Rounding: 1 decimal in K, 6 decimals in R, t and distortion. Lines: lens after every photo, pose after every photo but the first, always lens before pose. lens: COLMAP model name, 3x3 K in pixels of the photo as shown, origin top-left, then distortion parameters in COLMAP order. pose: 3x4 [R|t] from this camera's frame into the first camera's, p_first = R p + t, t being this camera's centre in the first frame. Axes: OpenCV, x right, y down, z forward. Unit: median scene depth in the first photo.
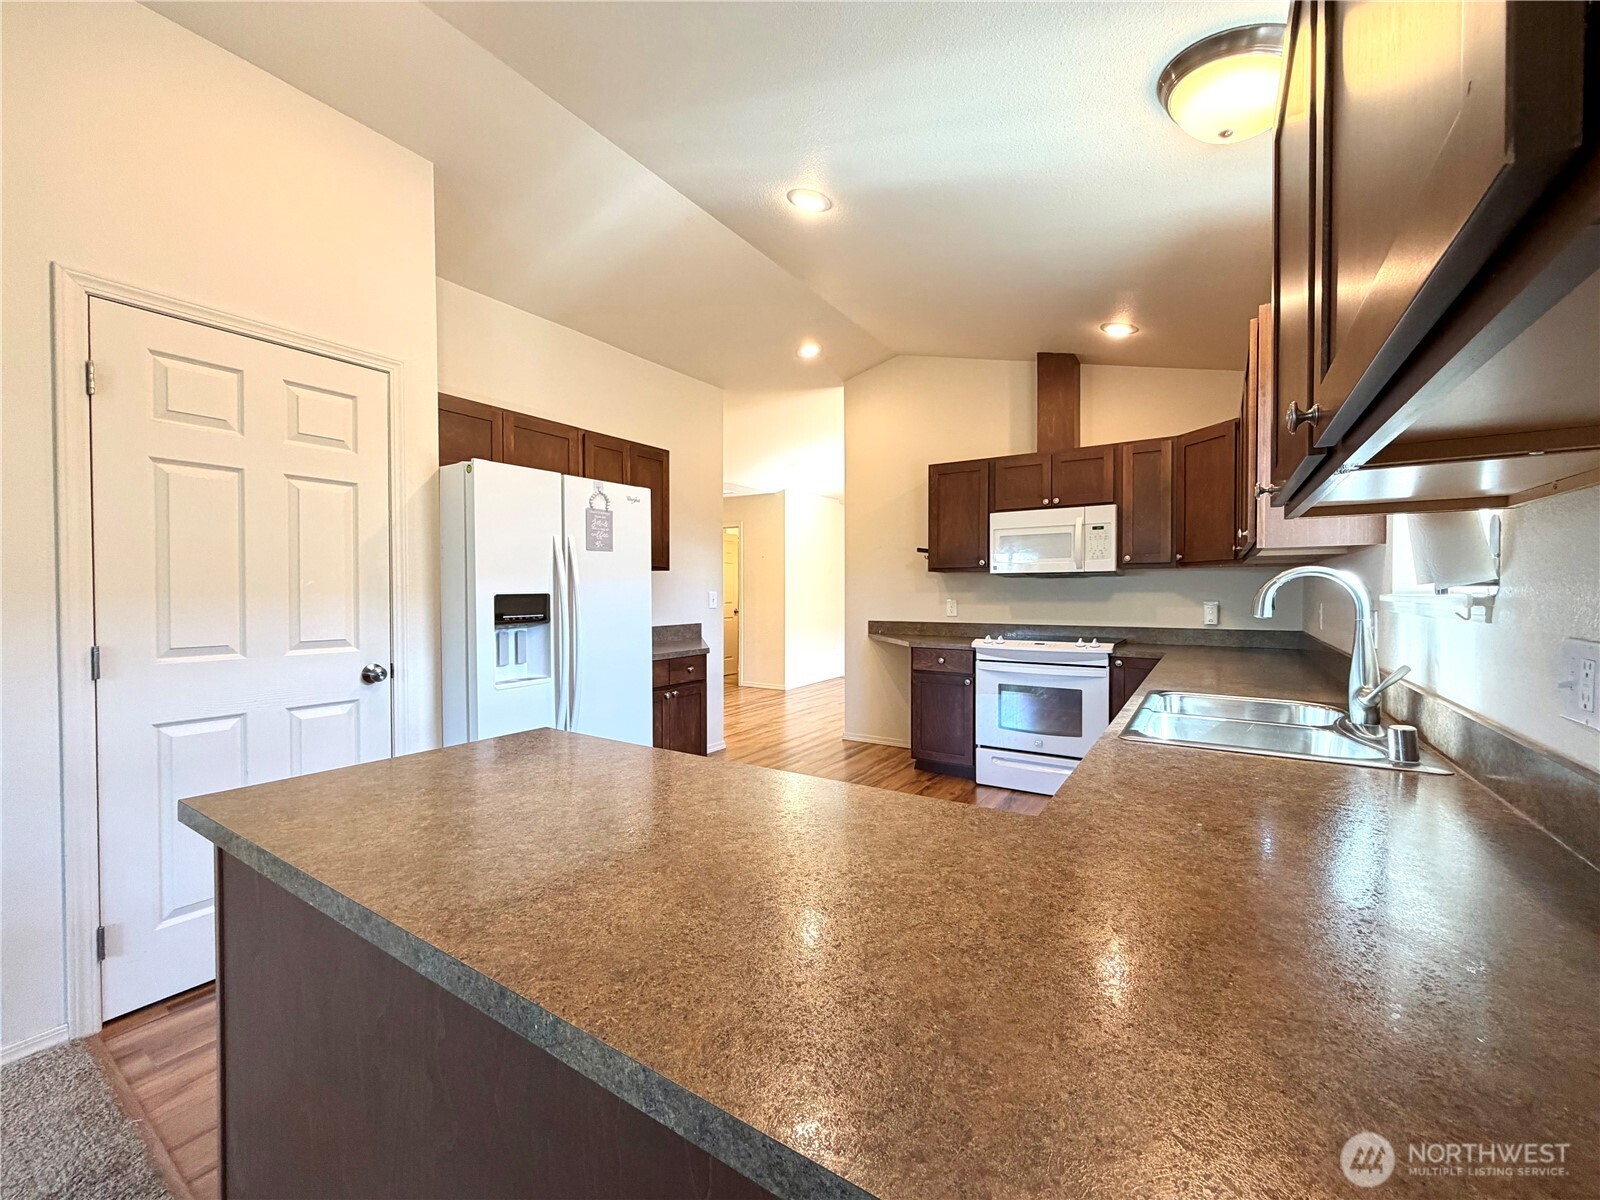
lens RADIAL K [[638.3, 0, 797.2], [0, 638.3, 600.7], [0, 0, 1]] dist [-0.000100, -0.000261]
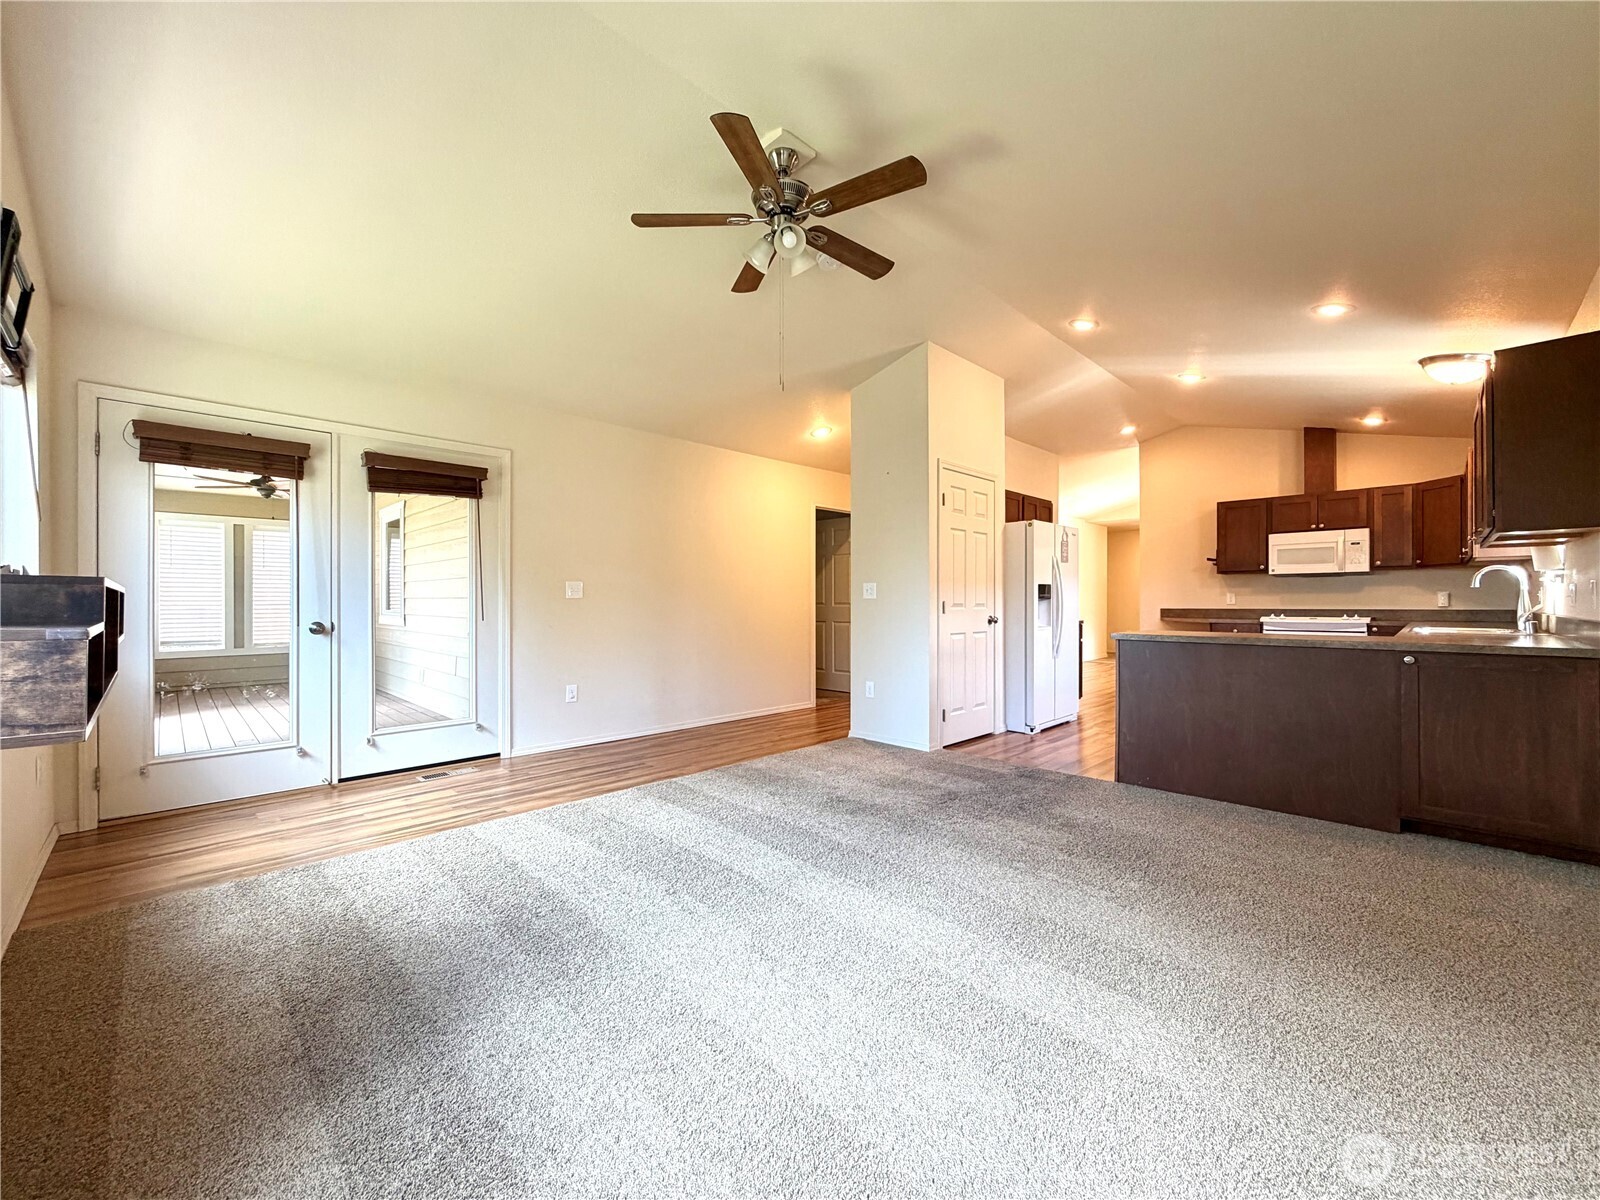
lens RADIAL K [[638.3, 0, 797.2], [0, 638.3, 600.7], [0, 0, 1]] dist [-0.000100, -0.000261]
pose [[0.978514, -0.000224, -0.206181, -0.510701], [-0.003042, 0.999875, -0.015523, 0.049802], [0.206159, 0.015817, 0.978391, -0.753859]]
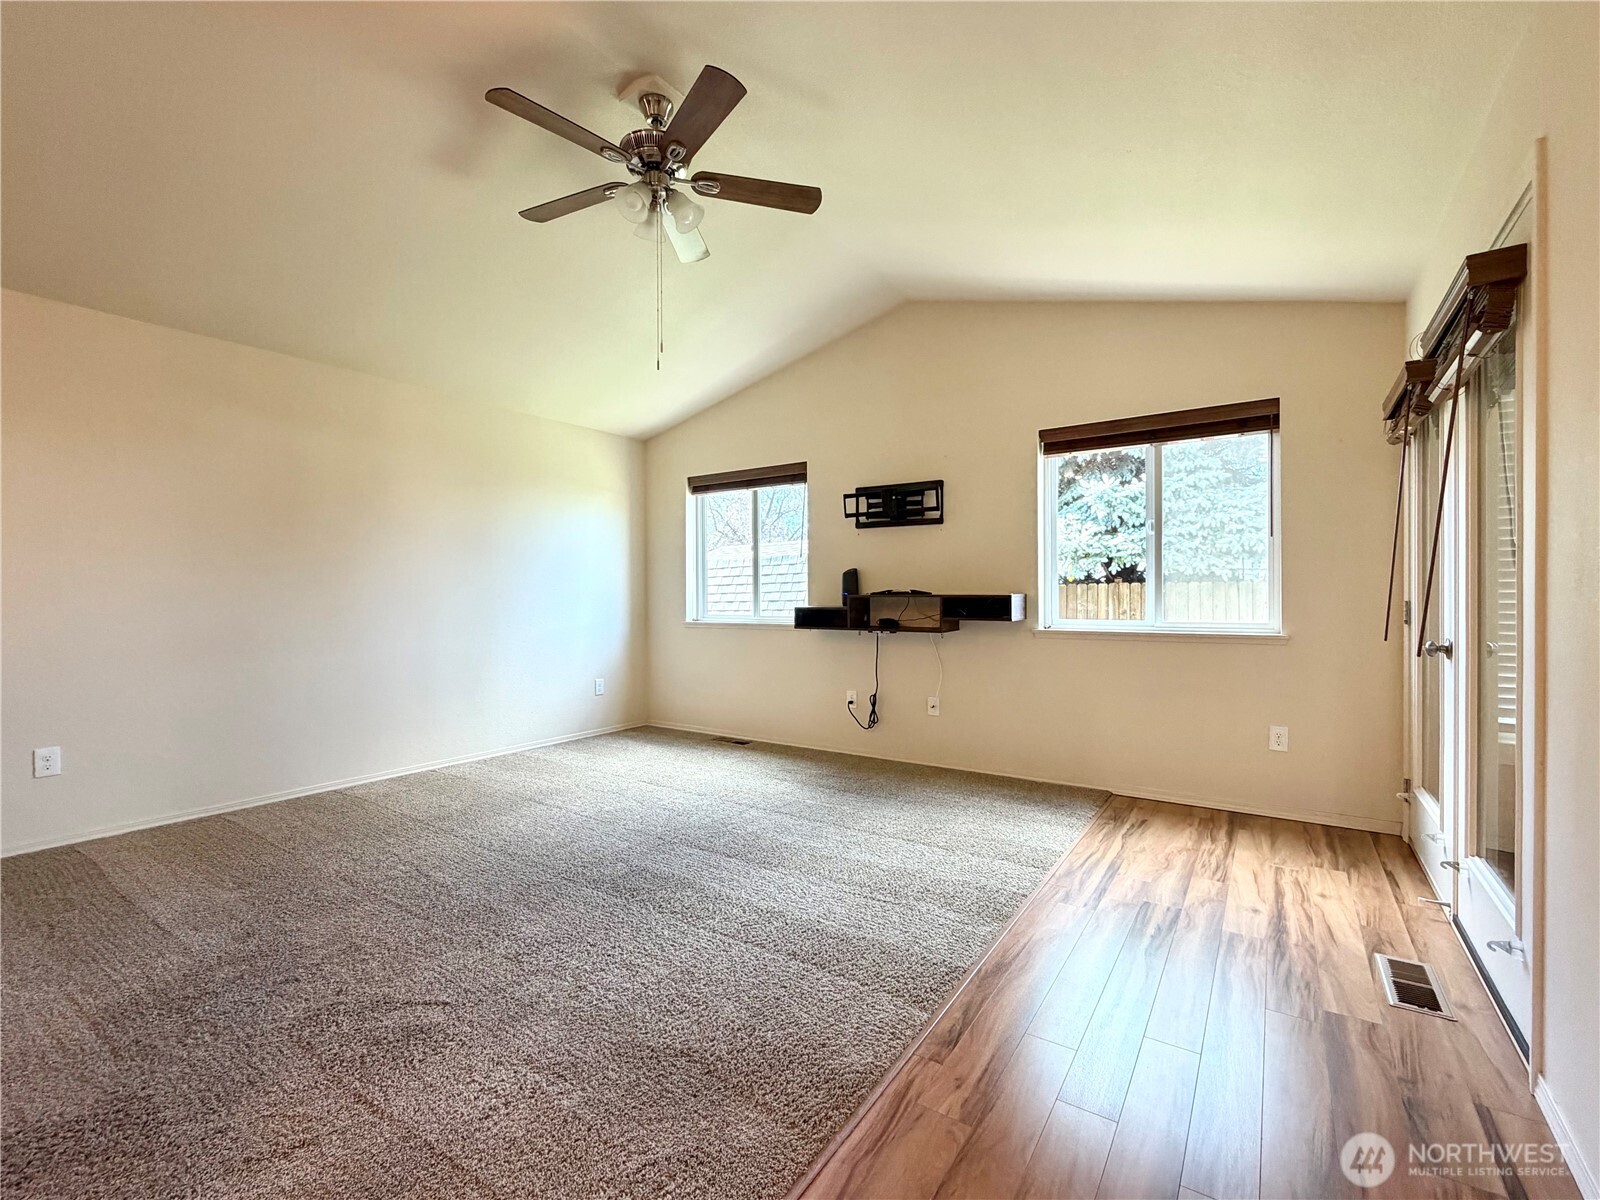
lens RADIAL K [[706.7, 0, 803.6], [0, 706.7, 606.2], [0, 0, 1]] dist [0.000061, 0.000145]
pose [[-0.999893, 0.011075, 0.009523, -0.805641], [0.011353, 0.999497, 0.029598, 0.013609], [-0.009191, 0.029703, -0.999517, 0.584594]]
